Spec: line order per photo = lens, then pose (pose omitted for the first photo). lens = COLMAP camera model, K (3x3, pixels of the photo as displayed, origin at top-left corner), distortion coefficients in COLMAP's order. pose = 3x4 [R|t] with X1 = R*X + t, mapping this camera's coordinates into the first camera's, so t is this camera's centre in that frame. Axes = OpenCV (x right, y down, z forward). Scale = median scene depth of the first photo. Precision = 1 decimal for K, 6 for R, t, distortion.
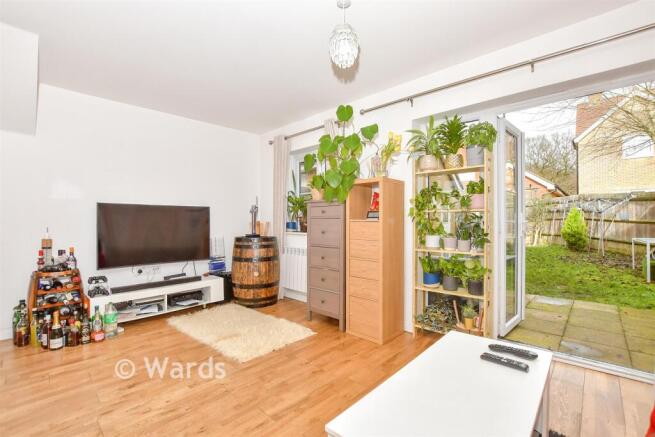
lens RADIAL K [[290.7, 0, 328.1], [0, 290.7, 221.0], [0, 0, 1]] dist [0.000728, 0.000135]
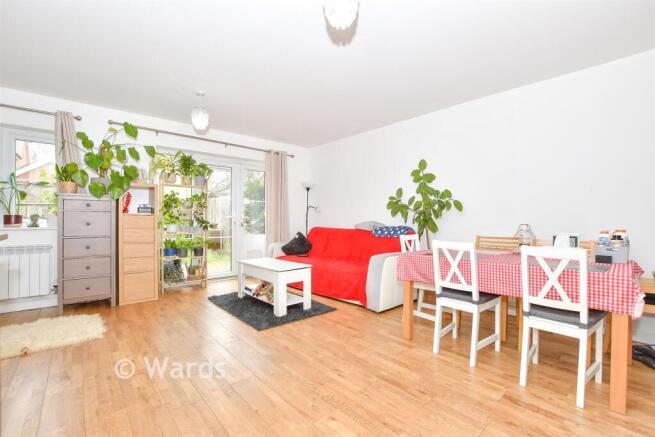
lens RADIAL K [[290.7, 0, 327.7], [0, 290.7, 219.9], [0, 0, 1]] dist [0.000728, 0.000135]
pose [[0.096113, -0.005560, 0.995355, -1.079914], [-0.007961, 0.999948, 0.006354, 0.010367], [-0.995339, -0.008535, 0.096064, 0.013204]]
